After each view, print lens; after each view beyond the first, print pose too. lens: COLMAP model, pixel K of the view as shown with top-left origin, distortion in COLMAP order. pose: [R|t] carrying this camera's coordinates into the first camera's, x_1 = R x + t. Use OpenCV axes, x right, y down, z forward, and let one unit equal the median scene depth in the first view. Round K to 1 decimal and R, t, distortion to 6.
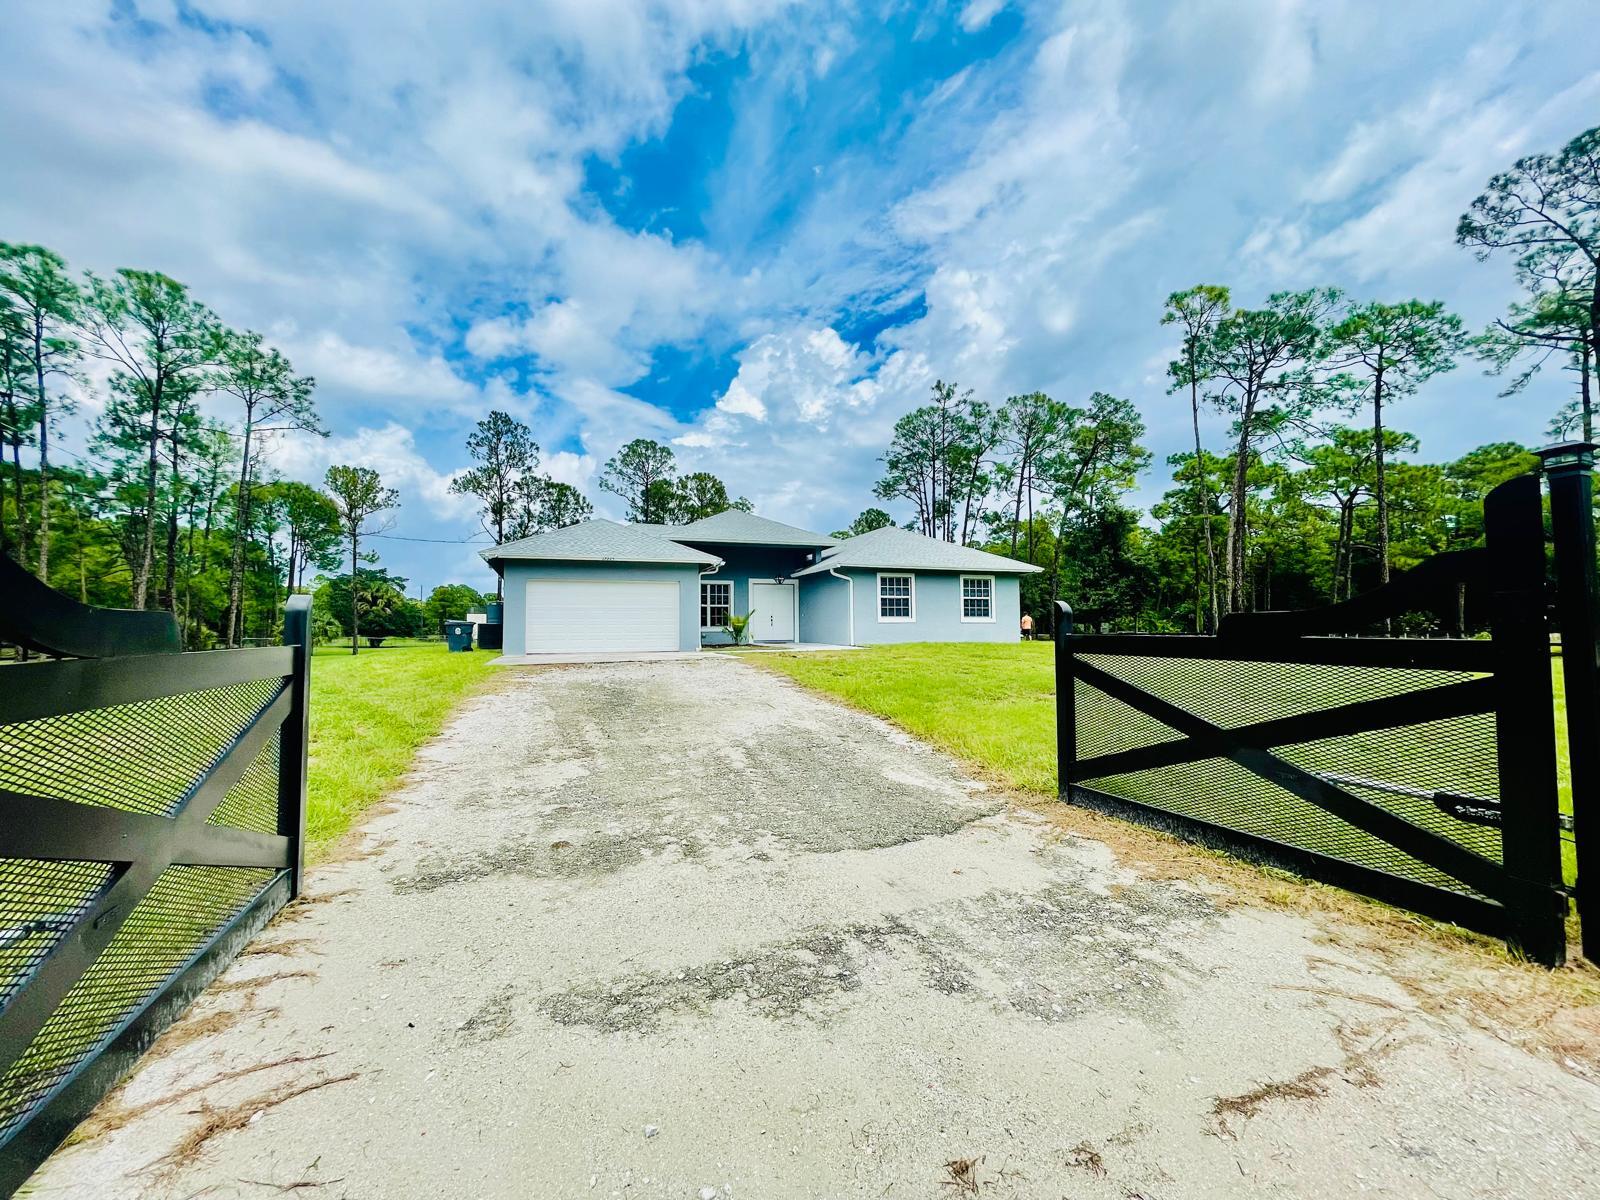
lens RADIAL K [[645.6, 0, 791.3], [0, 645.6, 604.0], [0, 0, 1]] dist [-0.002987, 0.000262]
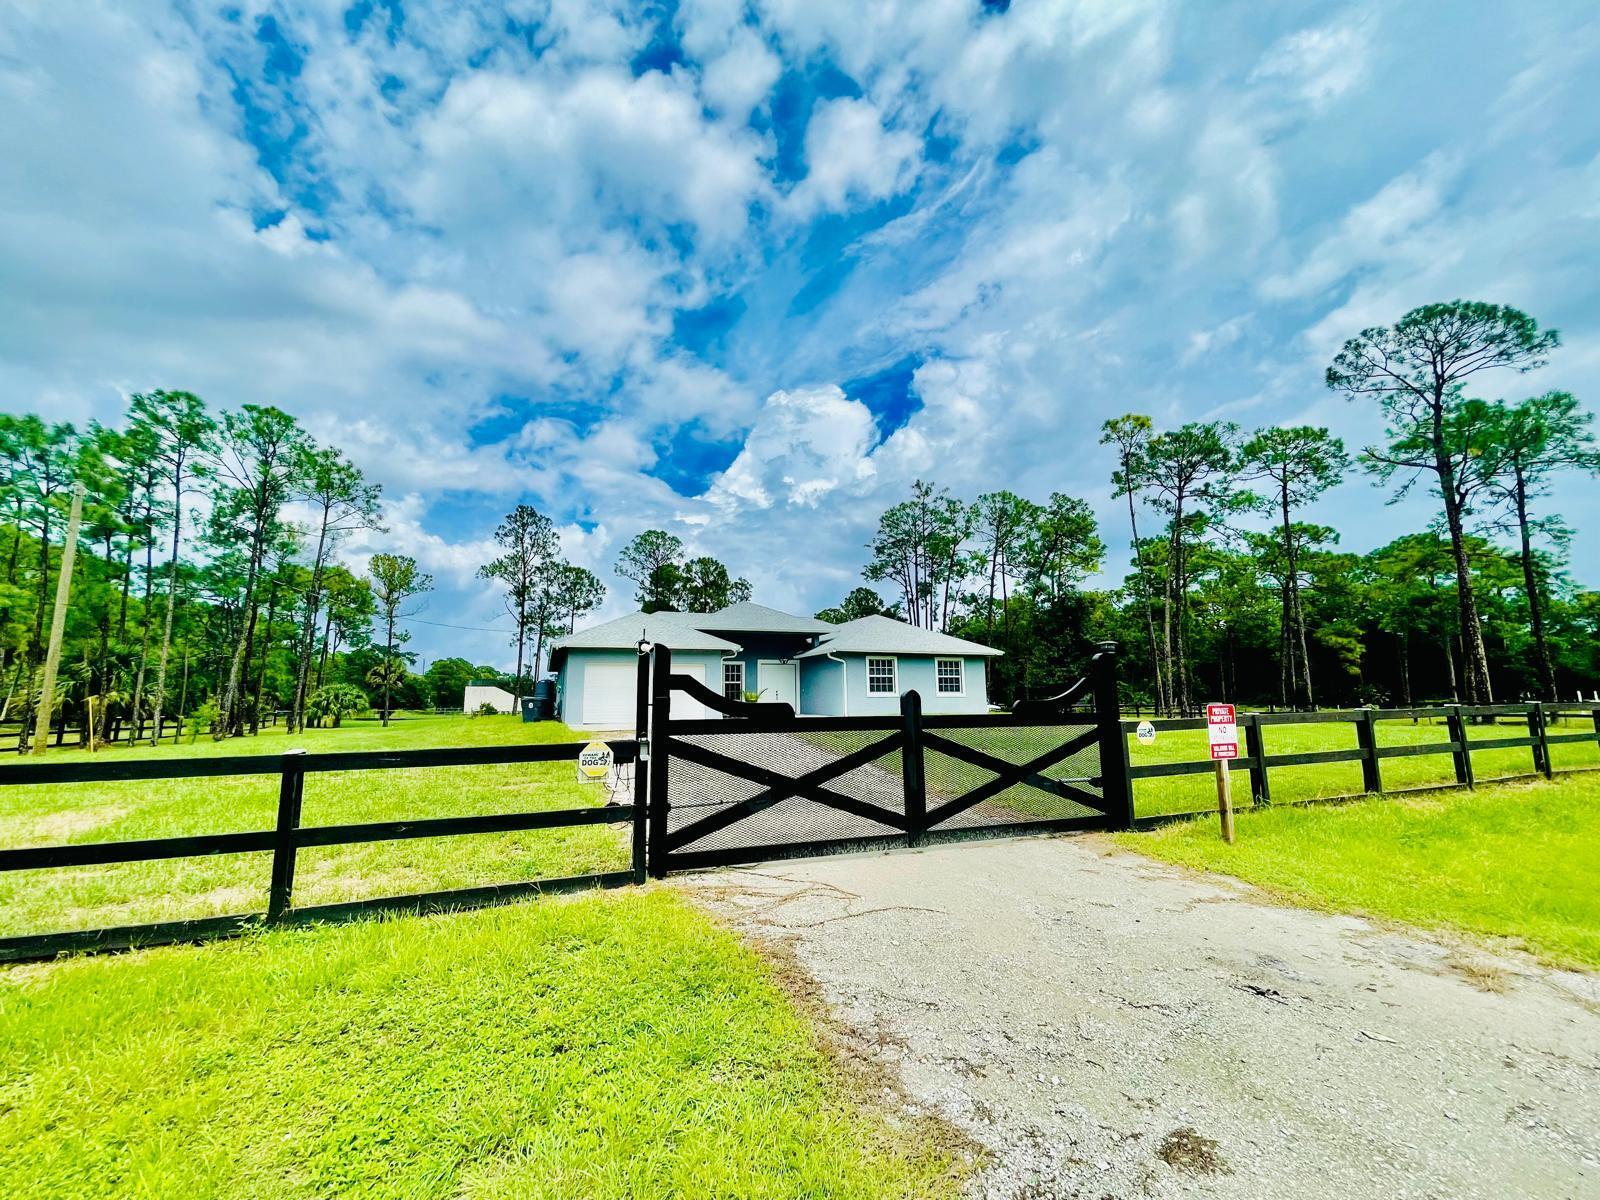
lens RADIAL K [[646.0, 0, 790.8], [0, 646.0, 597.5], [0, 0, 1]] dist [0.000684, -0.000060]
pose [[0.999877, 0.001051, 0.015632, -0.014951], [0.000831, 0.992785, -0.119908, -0.006293], [-0.015645, 0.119907, 0.992662, -0.117225]]
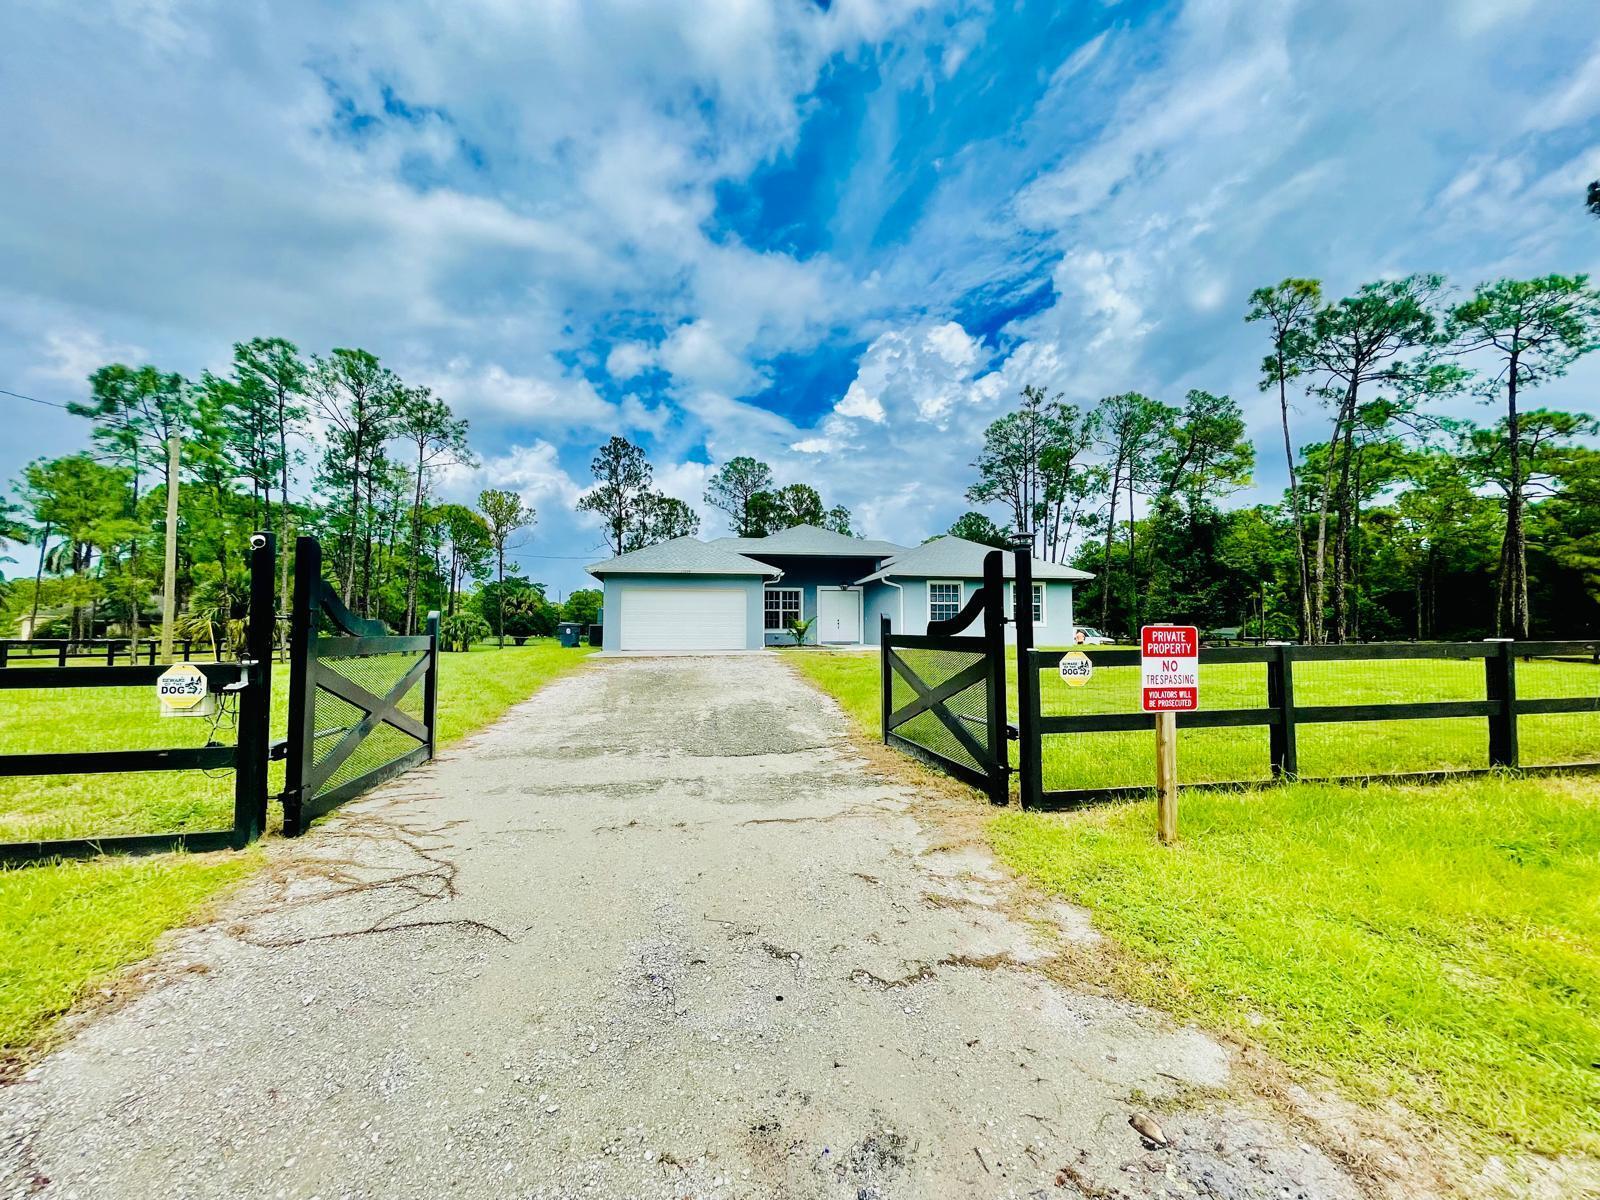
lens RADIAL K [[646.0, 0, 790.8], [0, 646.0, 597.5], [0, 0, 1]] dist [0.000684, -0.000060]
pose [[0.983474, -0.001947, -0.181039, 0.056854], [-0.000738, 0.999891, -0.014765, -0.001719], [0.181048, 0.014654, 0.983365, -0.063662]]
